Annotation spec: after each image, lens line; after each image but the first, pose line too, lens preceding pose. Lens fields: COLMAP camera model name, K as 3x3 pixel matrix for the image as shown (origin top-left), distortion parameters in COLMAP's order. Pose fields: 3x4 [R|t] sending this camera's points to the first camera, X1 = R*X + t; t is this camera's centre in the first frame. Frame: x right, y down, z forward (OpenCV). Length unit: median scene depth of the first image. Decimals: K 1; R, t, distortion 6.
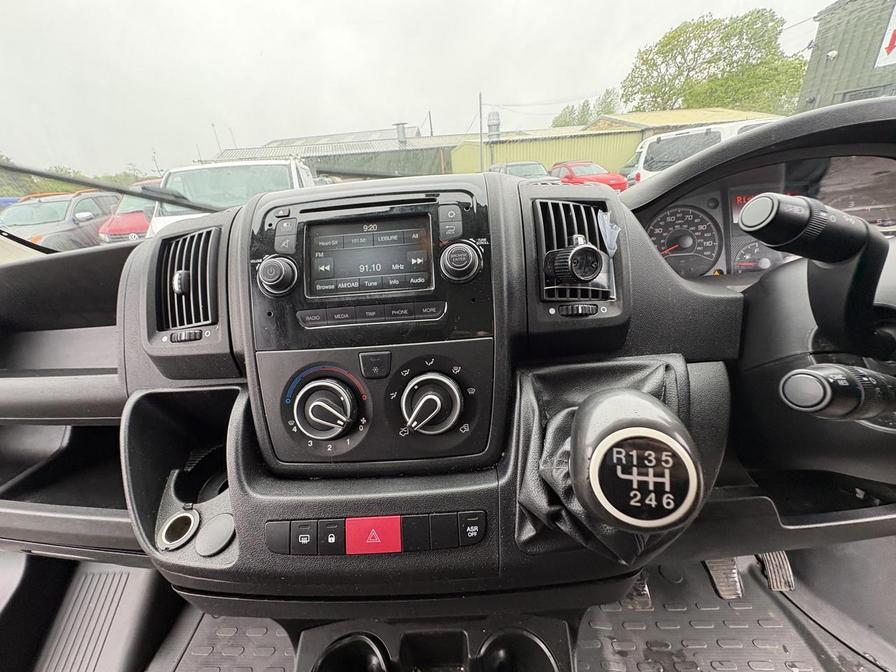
lens RADIAL K [[356.7, 0, 451.7], [0, 356.7, 340.1], [0, 0, 1]] dist [-0.000494, 0.000106]
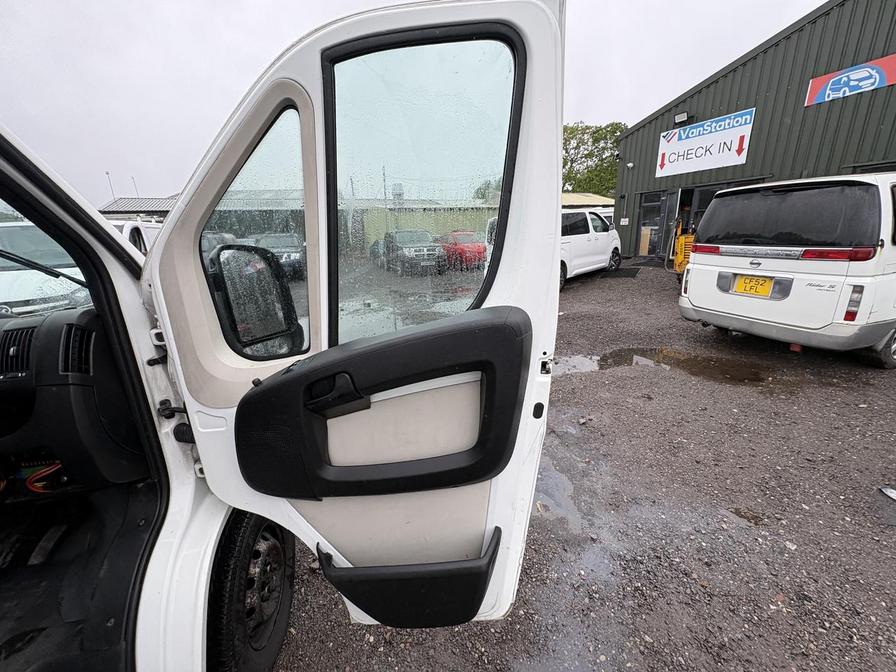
lens RADIAL K [[356.7, 0, 447.4], [0, 356.7, 337.8], [0, 0, 1]] dist [-0.000494, 0.000106]
pose [[0.983809, -0.003661, 0.179181, 0.193122], [0.030720, 0.988439, -0.148472, 0.003491], [-0.176566, 0.151573, 0.972548, -0.077187]]
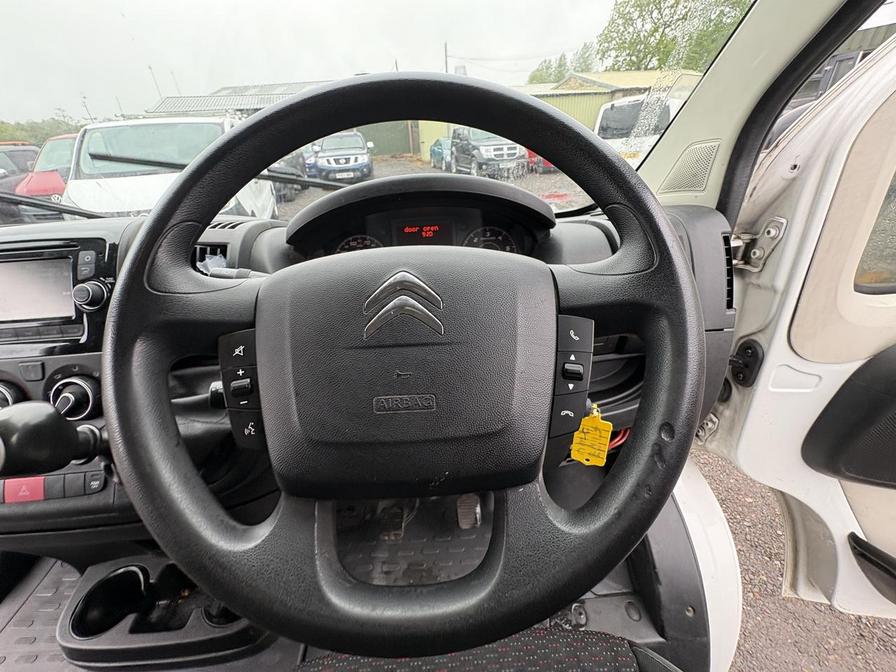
lens RADIAL K [[356.7, 0, 451.9], [0, 356.7, 339.6], [0, 0, 1]] dist [-0.000494, 0.000106]
pose [[0.997422, -0.012245, 0.070712, 0.050838], [0.005631, 0.995651, 0.092987, -0.006706], [-0.071544, -0.092349, 0.993153, -0.018235]]
